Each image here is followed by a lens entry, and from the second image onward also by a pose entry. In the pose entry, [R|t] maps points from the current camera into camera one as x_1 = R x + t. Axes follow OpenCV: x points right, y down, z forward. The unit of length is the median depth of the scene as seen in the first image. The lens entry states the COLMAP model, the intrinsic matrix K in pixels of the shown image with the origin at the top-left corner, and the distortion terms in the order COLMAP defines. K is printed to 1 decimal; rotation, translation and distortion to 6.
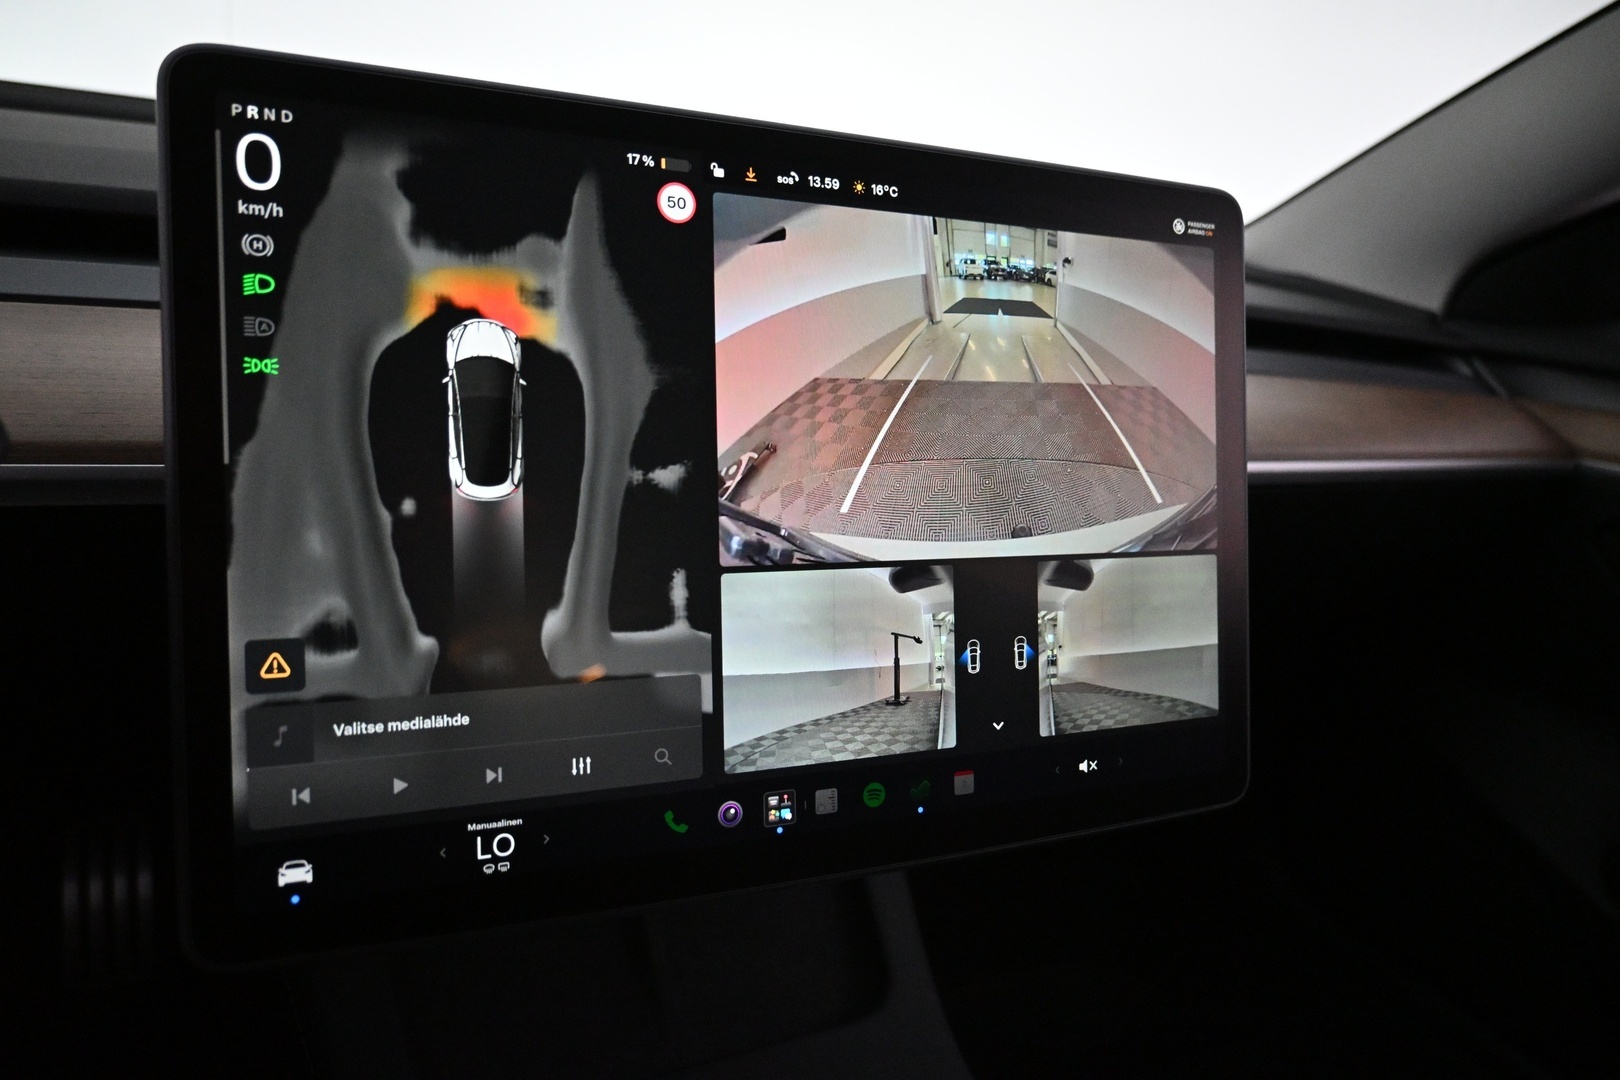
lens RADIAL K [[1091.5, 0, 810.0], [0, 1091.5, 540.0], [0, 0, 1]] dist [-0.002839, -0.002388]
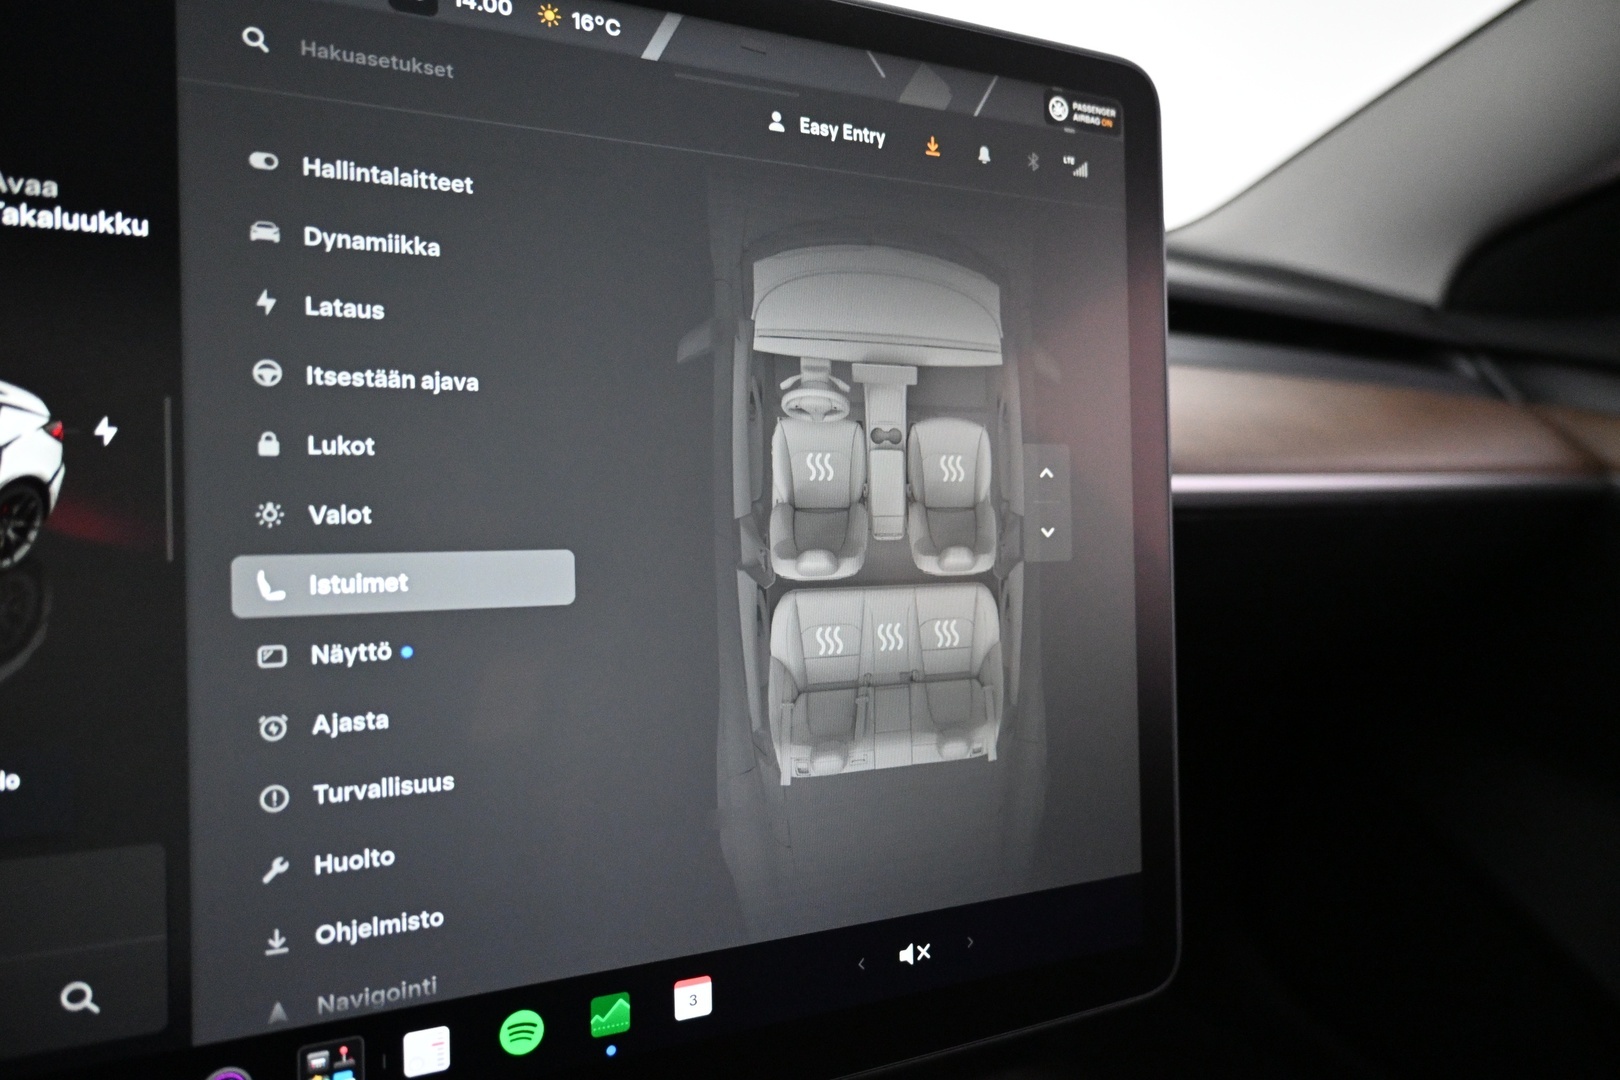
lens RADIAL K [[1091.5, 0, 810.0], [0, 1091.5, 540.0], [0, 0, 1]] dist [-0.002839, -0.002388]
pose [[0.999963, -0.003574, 0.007817, 0.250880], [0.003777, 0.999652, -0.026126, -0.017808], [-0.007721, 0.026155, 0.999628, 0.486006]]
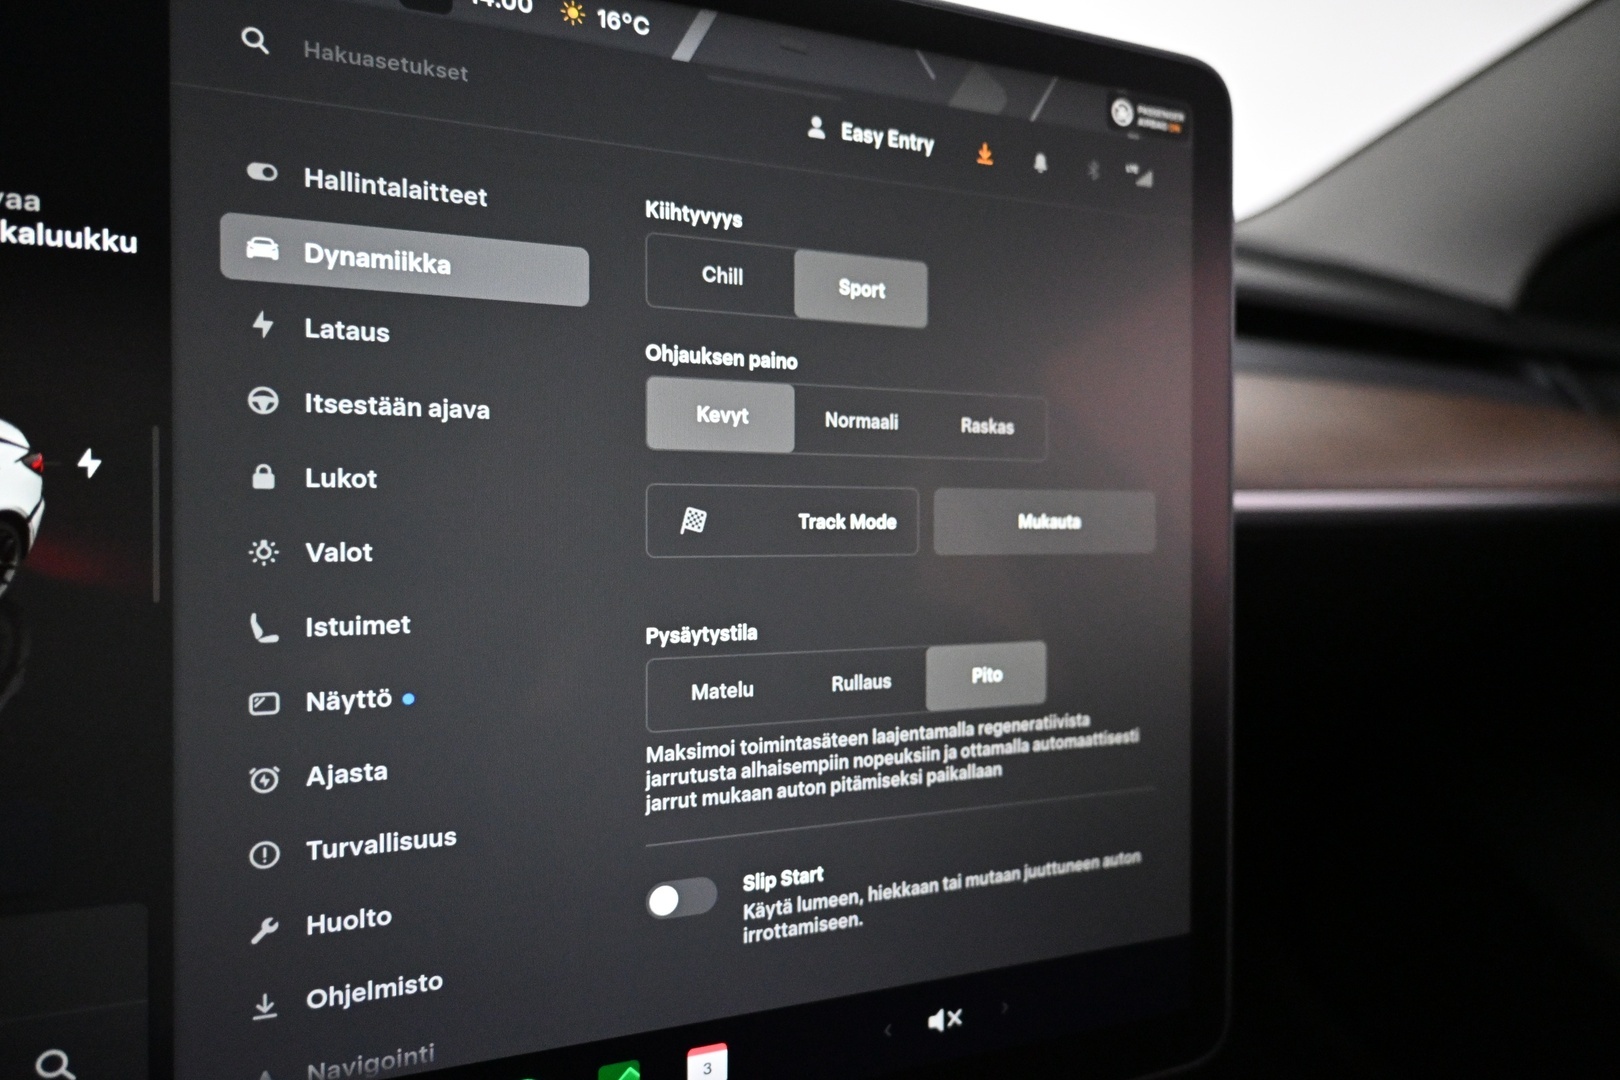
lens RADIAL K [[1091.5, 0, 810.0], [0, 1091.5, 540.0], [0, 0, 1]] dist [-0.002839, -0.002388]
pose [[0.999433, 0.018098, -0.028407, 0.255425], [-0.018364, 0.999790, -0.009146, -0.057725], [0.028235, 0.009663, 0.999555, 0.538419]]
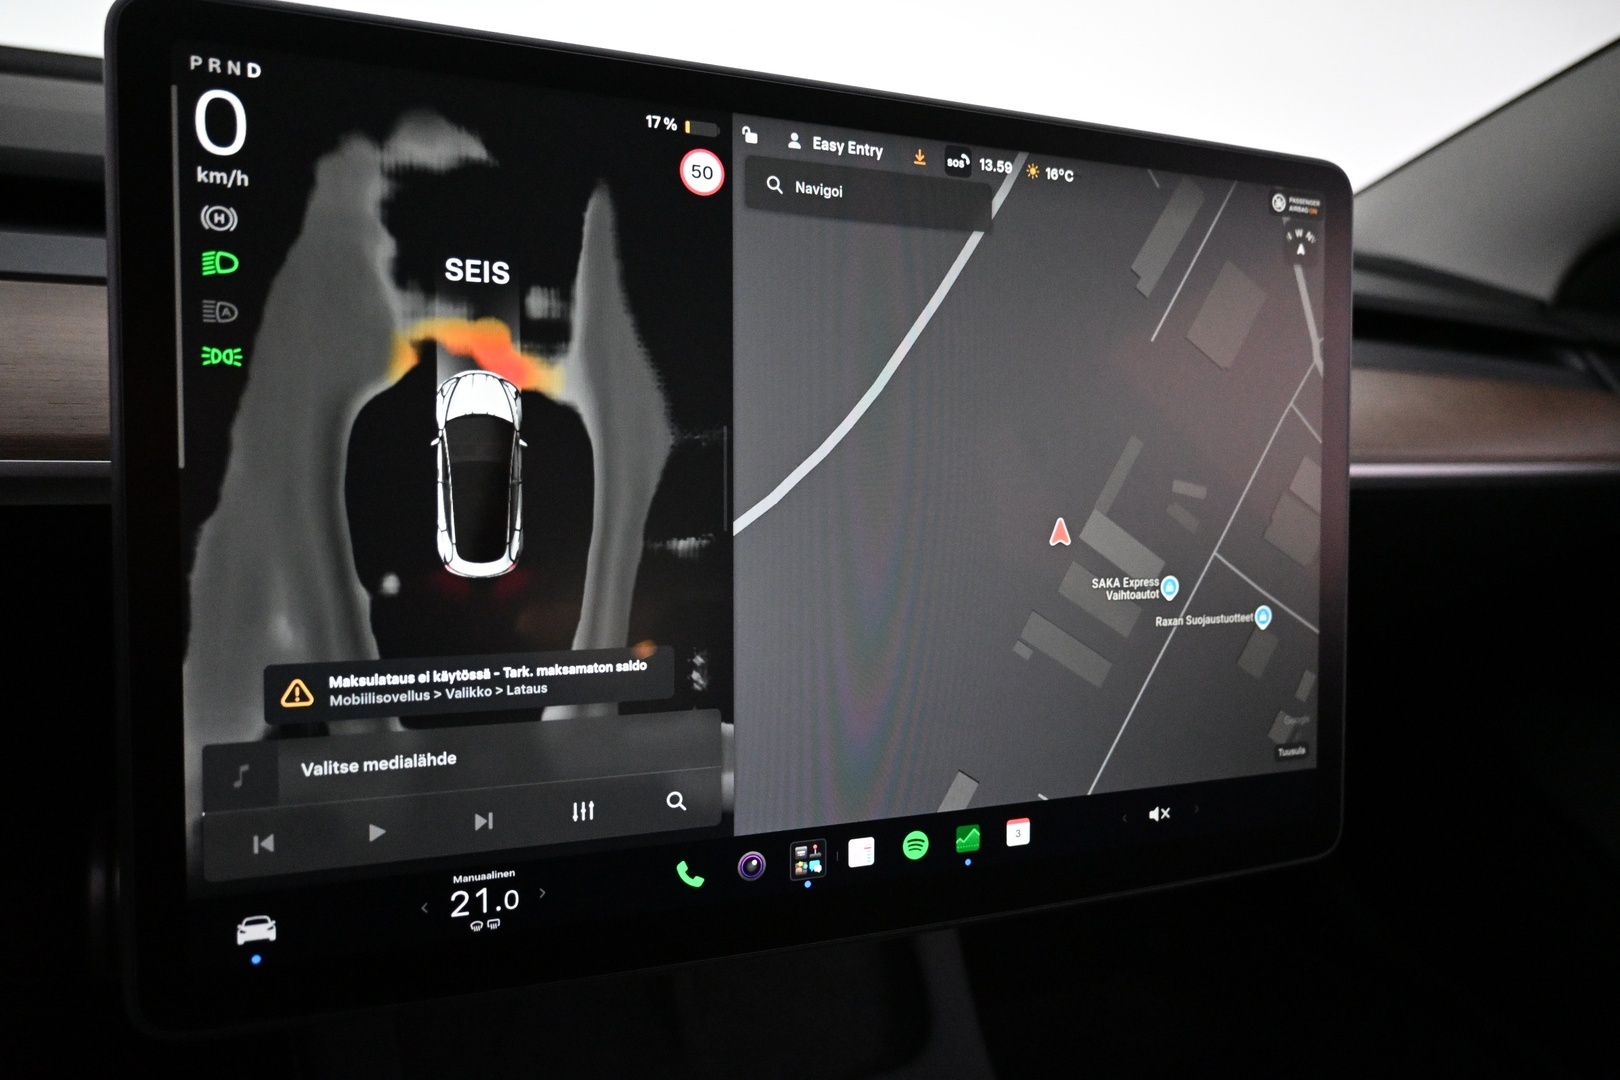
lens RADIAL K [[1091.5, 0, 810.0], [0, 1091.5, 540.0], [0, 0, 1]] dist [-0.002839, -0.002388]
pose [[0.998493, 0.019567, -0.051278, 0.016227], [-0.018635, 0.999653, 0.018593, -0.034982], [0.051624, -0.017610, 0.998511, 0.136757]]
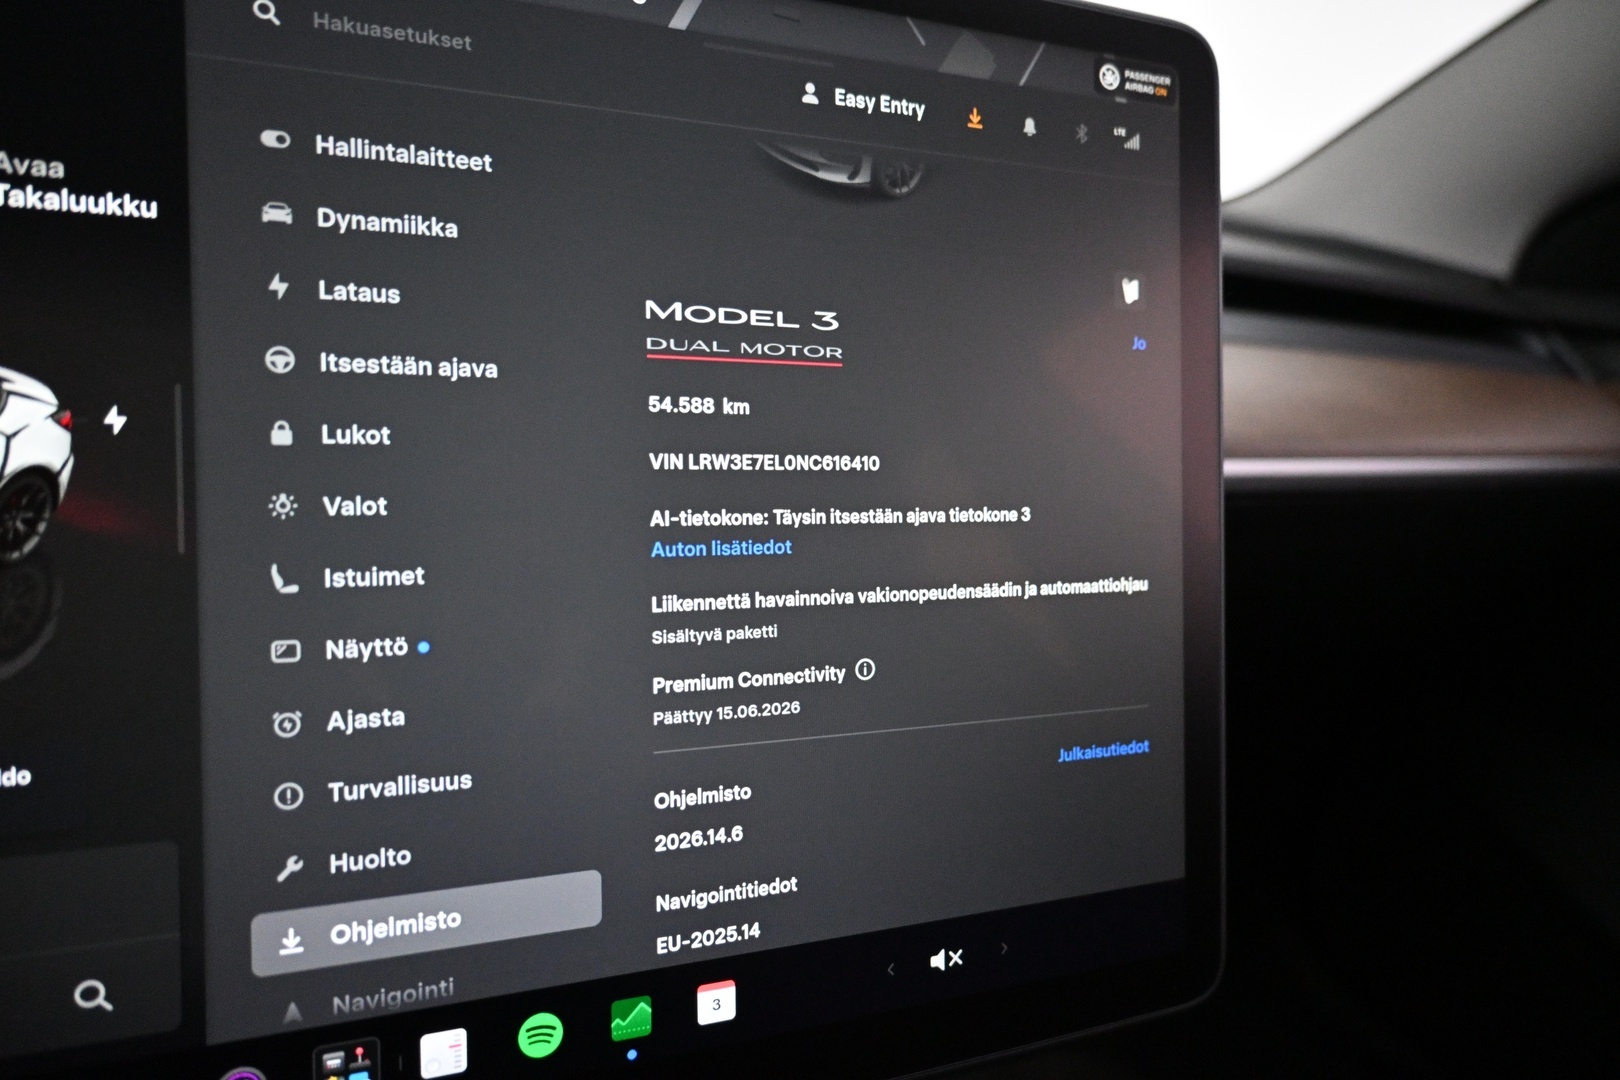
lens RADIAL K [[1091.5, 0, 810.0], [0, 1091.5, 540.0], [0, 0, 1]] dist [-0.002839, -0.002388]
pose [[0.999445, 0.005409, -0.032874, 0.260261], [-0.005447, 0.999985, -0.001072, -0.032210], [0.032868, 0.001251, 0.999459, 0.515716]]
